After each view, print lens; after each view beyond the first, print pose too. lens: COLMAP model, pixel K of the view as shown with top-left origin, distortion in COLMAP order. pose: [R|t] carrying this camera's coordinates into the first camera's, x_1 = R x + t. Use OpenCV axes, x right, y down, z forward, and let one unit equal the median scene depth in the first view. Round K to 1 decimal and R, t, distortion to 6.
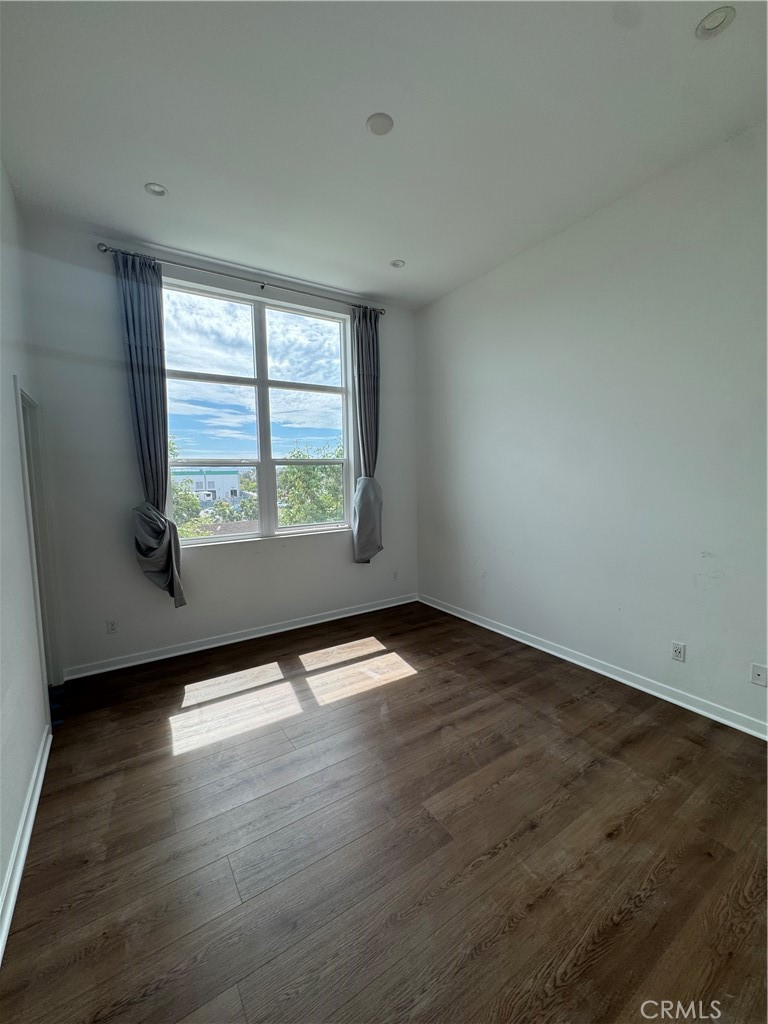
lens RADIAL K [[413.4, 0, 380.5], [0, 413.4, 510.6], [0, 0, 1]] dist [-0.000910, -0.000650]
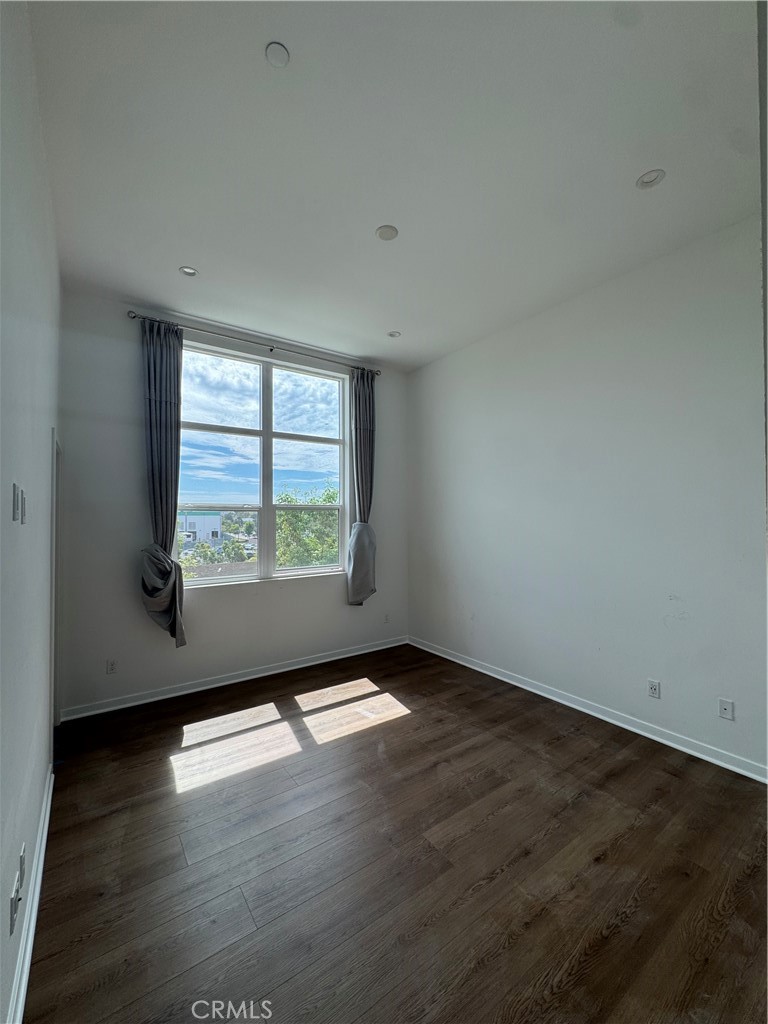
lens RADIAL K [[413.4, 0, 380.5], [0, 413.4, 512.4], [0, 0, 1]] dist [-0.000910, -0.000650]
pose [[0.999080, 0.015007, 0.040163, -0.046642], [-0.010907, 0.994886, -0.100411, -0.001849], [-0.041465, 0.099881, 0.994135, -0.096273]]
